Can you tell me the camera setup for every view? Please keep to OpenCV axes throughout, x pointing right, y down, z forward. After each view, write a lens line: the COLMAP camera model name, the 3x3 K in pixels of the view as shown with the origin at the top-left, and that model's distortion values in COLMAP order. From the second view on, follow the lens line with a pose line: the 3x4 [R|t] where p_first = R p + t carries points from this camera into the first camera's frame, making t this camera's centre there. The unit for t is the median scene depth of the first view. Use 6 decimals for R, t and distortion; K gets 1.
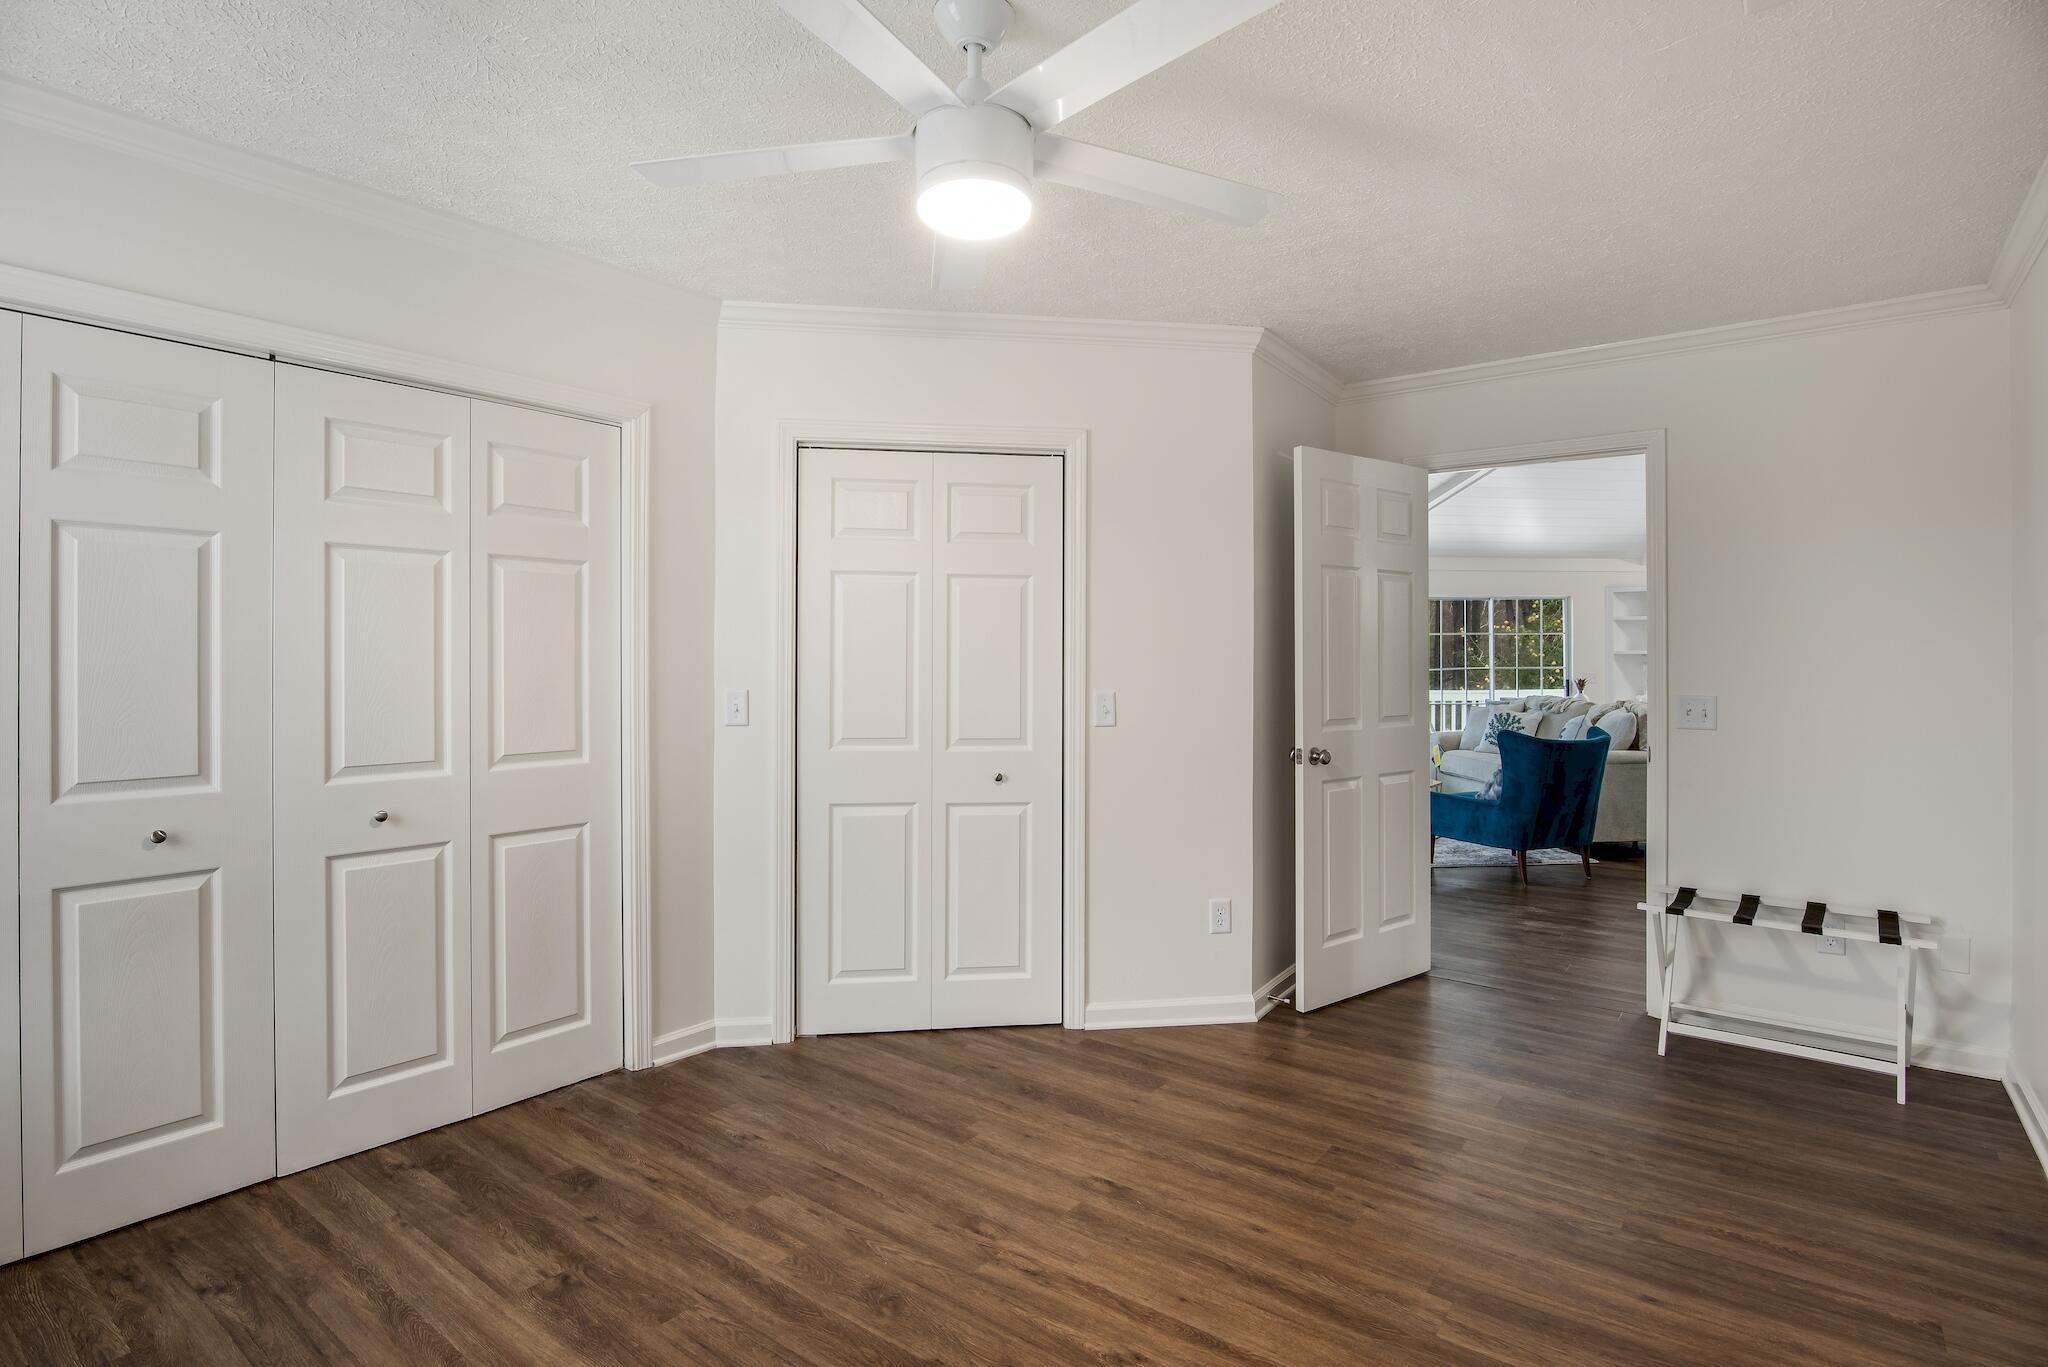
lens RADIAL K [[1030.6, 0, 1036.6], [0, 1030.6, 666.7], [0, 0, 1]] dist [-0.018344, -0.001422]
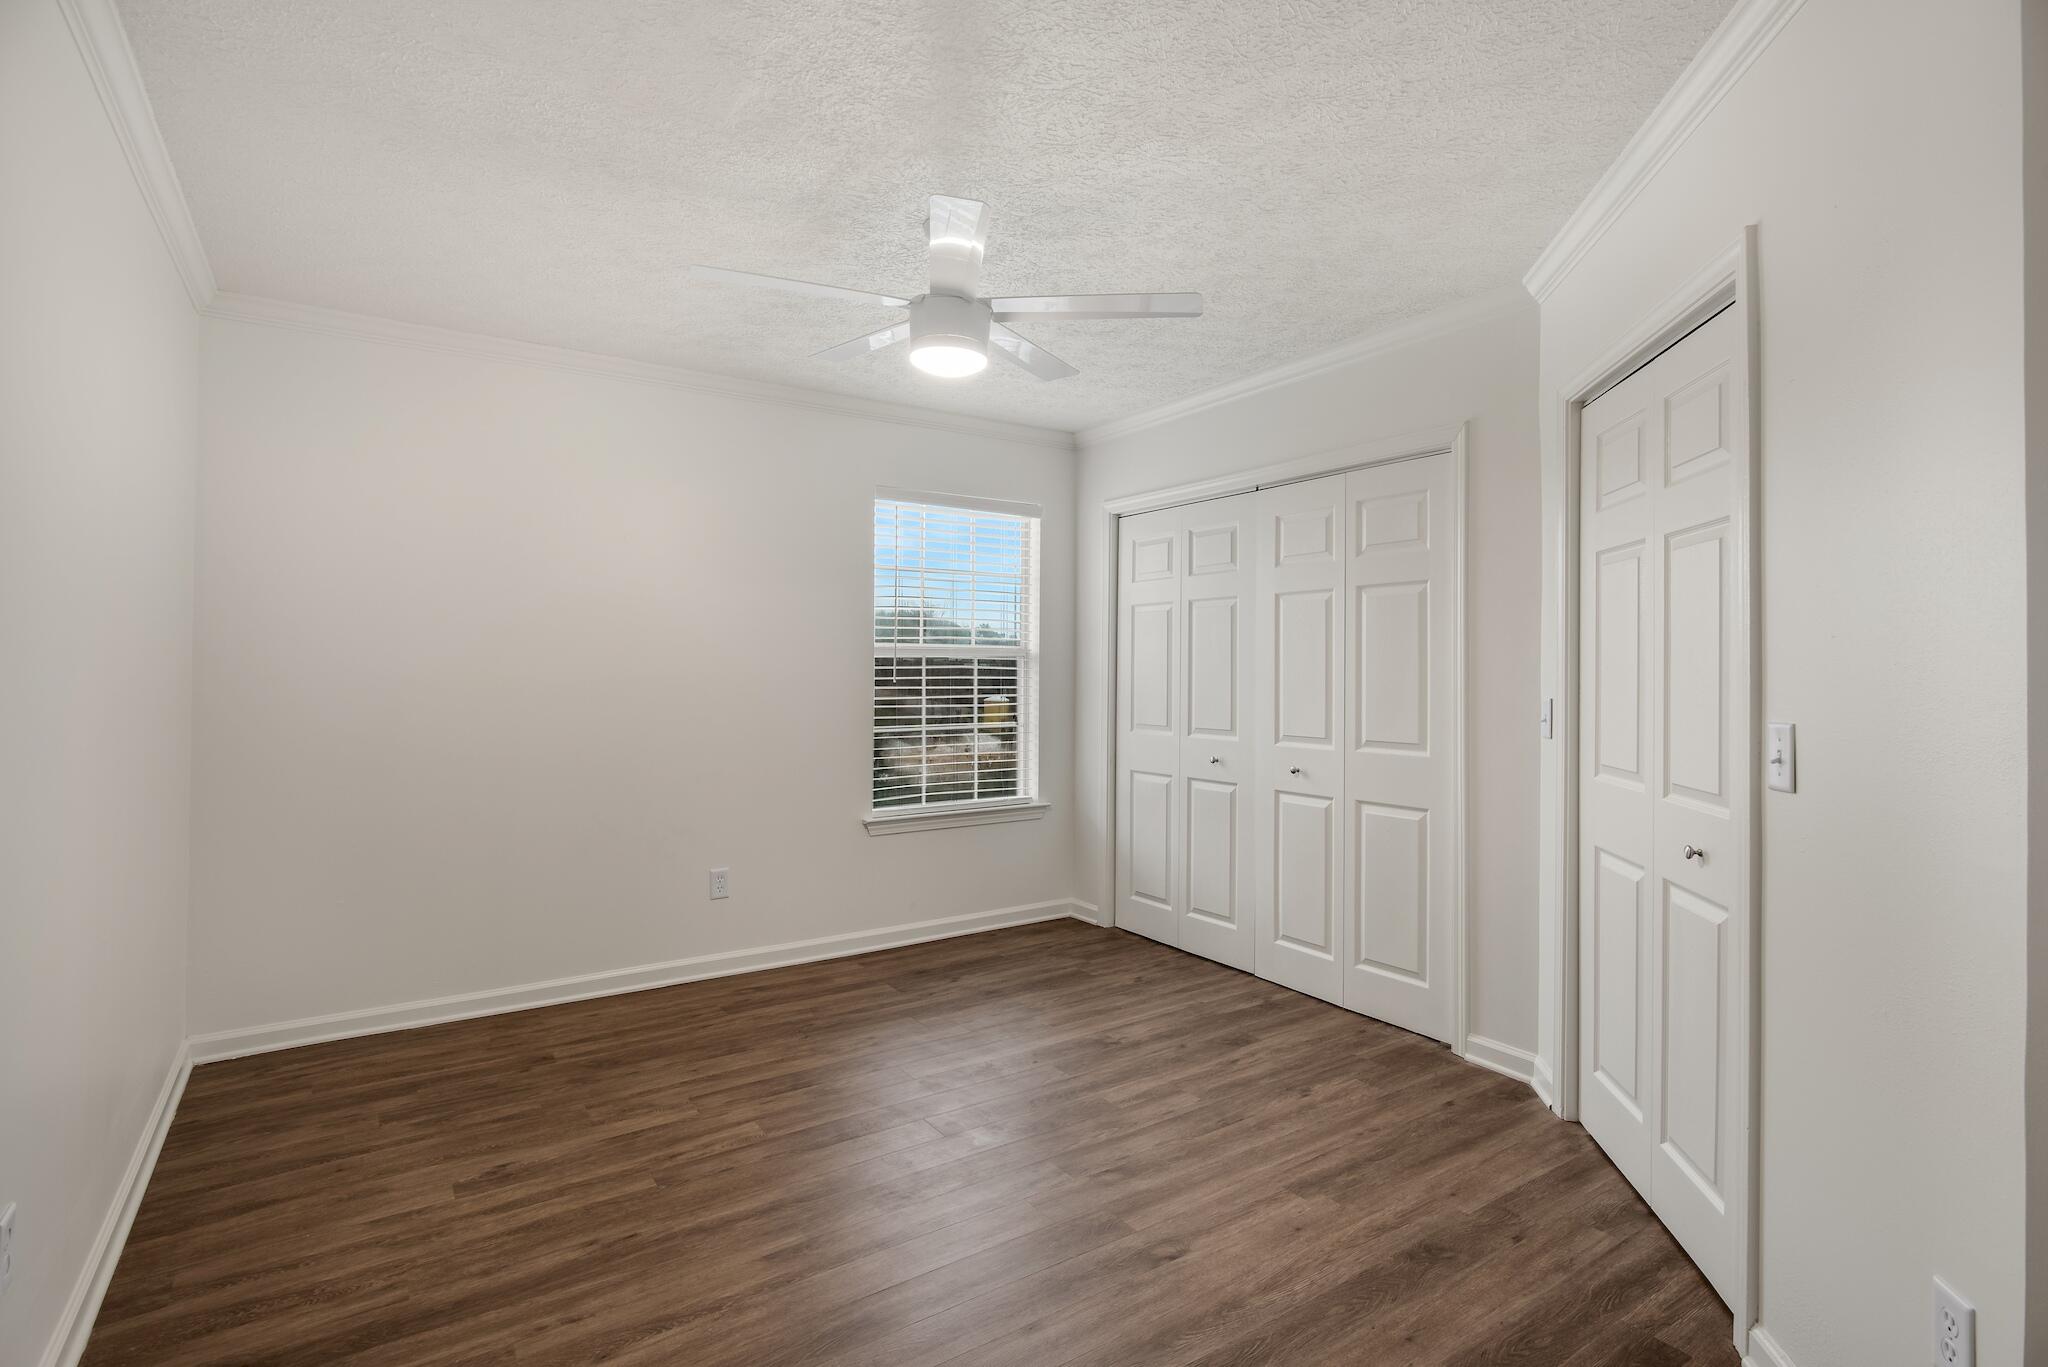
lens RADIAL K [[1030.6, 0, 1036.6], [0, 1030.6, 666.7], [0, 0, 1]] dist [-0.018344, -0.001422]
pose [[-0.345963, -0.007935, -0.938215, 0.917065], [-0.004904, 0.999966, -0.006649, 0.004737], [0.938235, 0.002300, -0.345990, 1.168668]]
